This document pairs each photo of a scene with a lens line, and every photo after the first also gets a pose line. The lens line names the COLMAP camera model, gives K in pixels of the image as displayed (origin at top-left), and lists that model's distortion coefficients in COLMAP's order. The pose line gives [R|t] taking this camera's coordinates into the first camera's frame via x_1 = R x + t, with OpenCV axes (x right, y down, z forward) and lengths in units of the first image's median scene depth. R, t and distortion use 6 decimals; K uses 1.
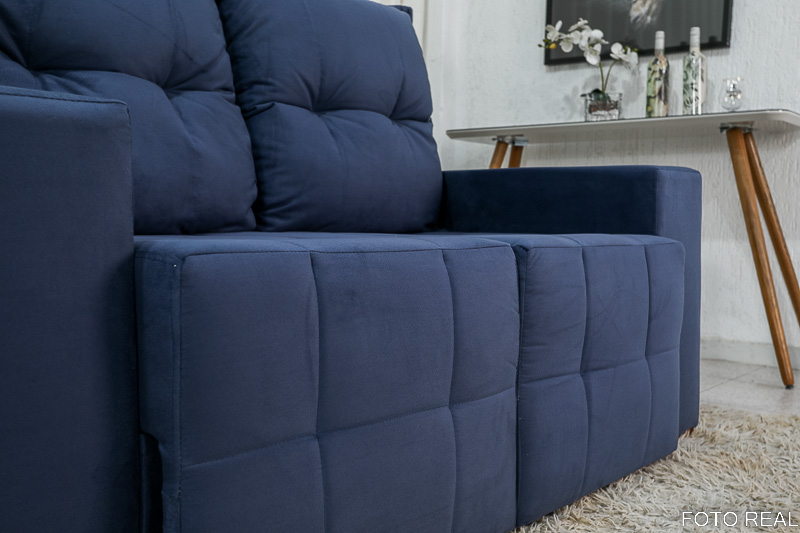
lens RADIAL K [[876.3, 0, 424.1], [0, 876.3, 260.7], [0, 0, 1]] dist [0.054183, 0.000000]
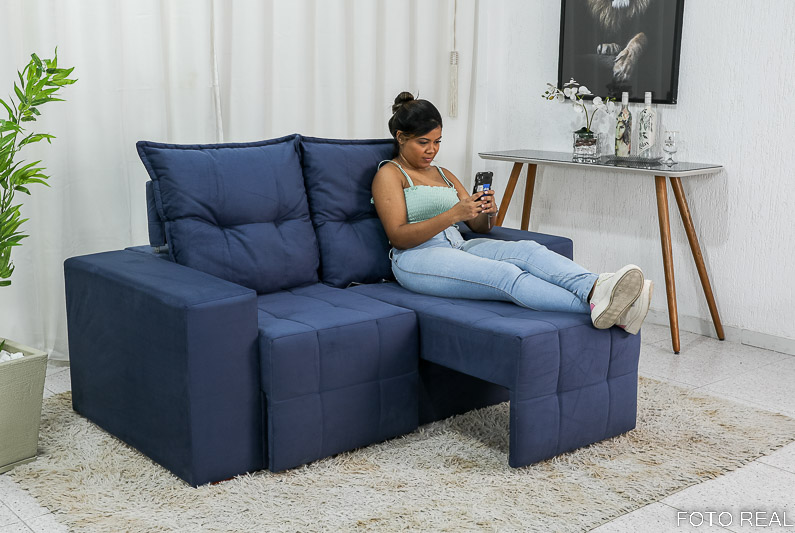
lens RADIAL K [[999.5, 0, 404.1], [0, 999.5, 265.1], [0, 0, 1]] dist [0.052390, 0.000000]
pose [[0.980489, 0.036976, -0.193067, 0.245287], [-0.008318, 0.989074, 0.147184, -0.223877], [0.196400, -0.142706, 0.970084, -0.662960]]
